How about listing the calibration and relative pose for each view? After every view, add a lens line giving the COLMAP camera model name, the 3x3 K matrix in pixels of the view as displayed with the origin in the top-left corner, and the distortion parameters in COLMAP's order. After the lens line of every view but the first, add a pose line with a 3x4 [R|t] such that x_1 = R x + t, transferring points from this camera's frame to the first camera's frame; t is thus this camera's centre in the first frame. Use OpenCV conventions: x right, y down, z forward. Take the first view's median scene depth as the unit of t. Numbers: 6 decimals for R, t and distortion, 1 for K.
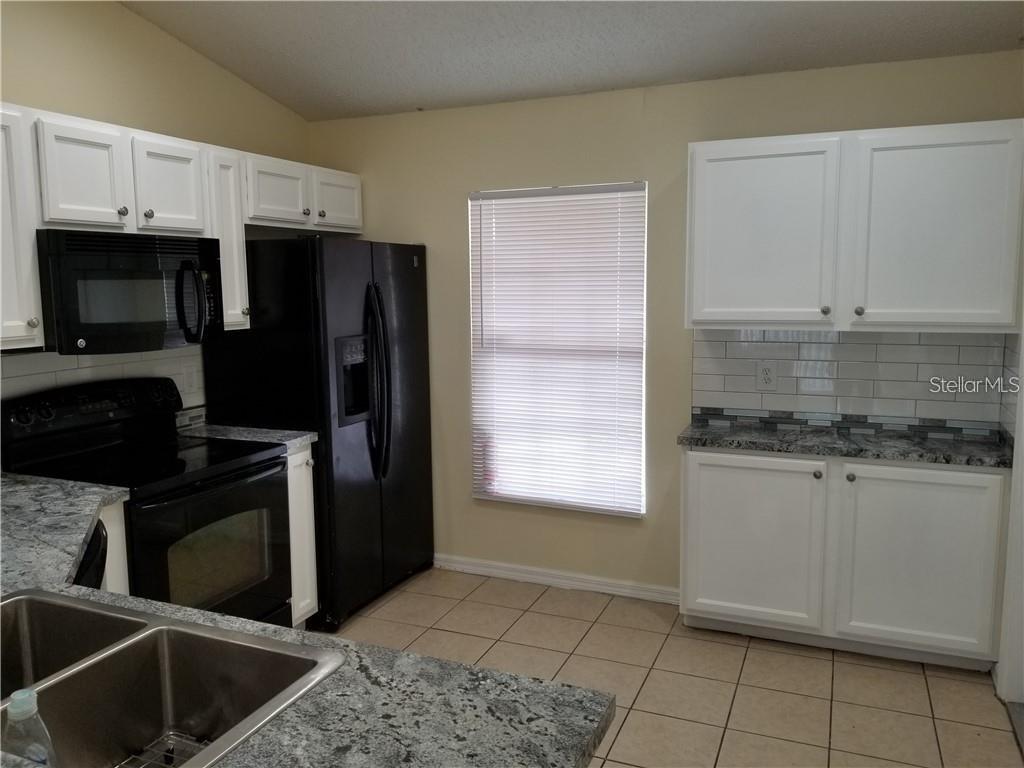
lens RADIAL K [[810.9, 0, 505.4], [0, 810.9, 382.1], [0, 0, 1]] dist [0.025231, -0.060546]
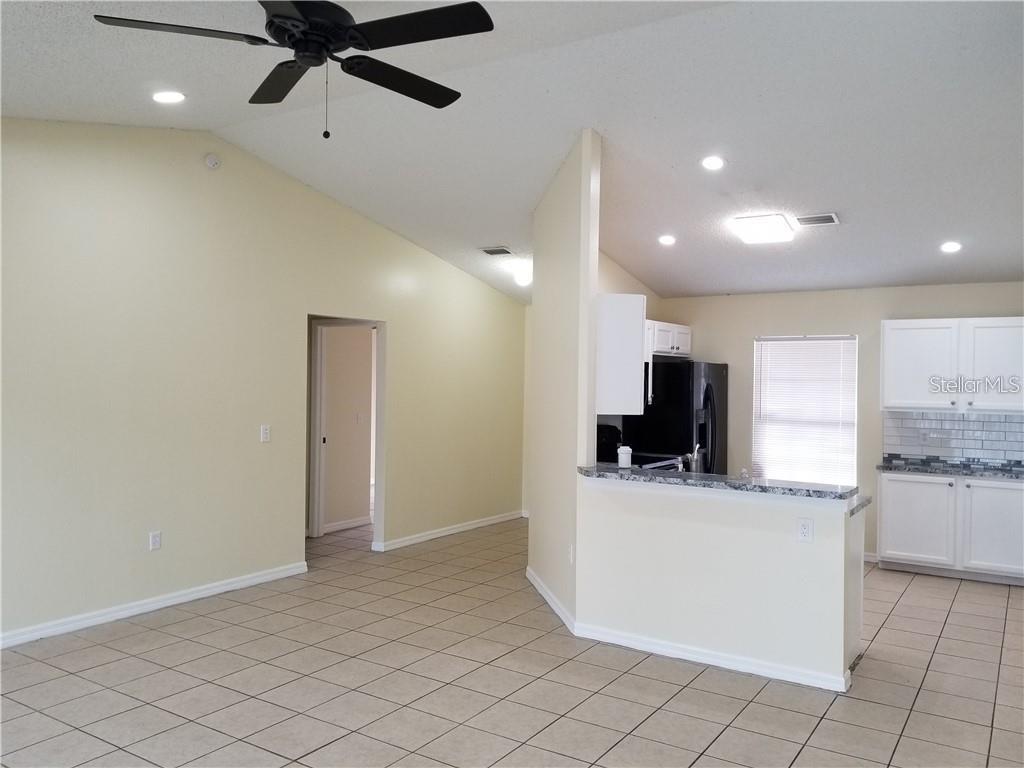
lens RADIAL K [[810.9, 0, 517.5], [0, 810.9, 385.3], [0, 0, 1]] dist [0.025231, -0.060546]
pose [[0.984378, 0.021377, -0.174766, -0.314803], [-0.040612, 0.993404, -0.107234, 0.125828], [0.171321, 0.112657, 0.978753, -1.143433]]
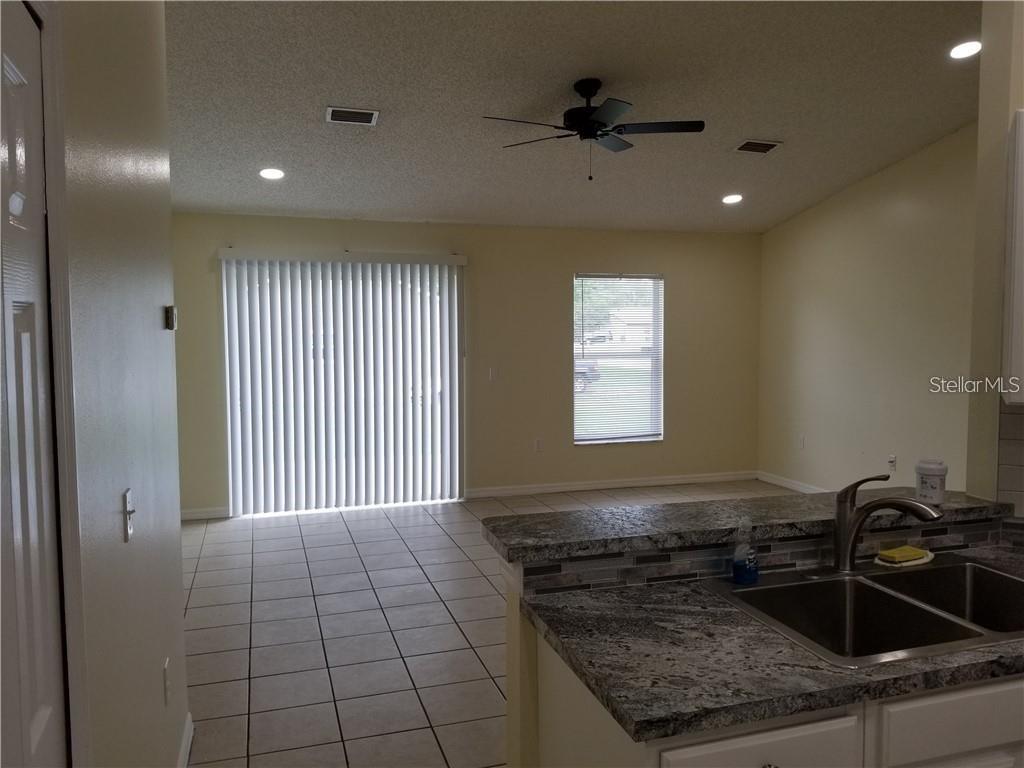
lens RADIAL K [[810.9, 0, 515.3], [0, 810.9, 382.1], [0, 0, 1]] dist [0.025231, -0.060546]
pose [[-0.769274, 0.058305, -0.636253, 0.339364], [-0.070713, 0.981940, 0.175480, -0.083656], [0.634993, 0.179984, -0.751258, 0.609003]]
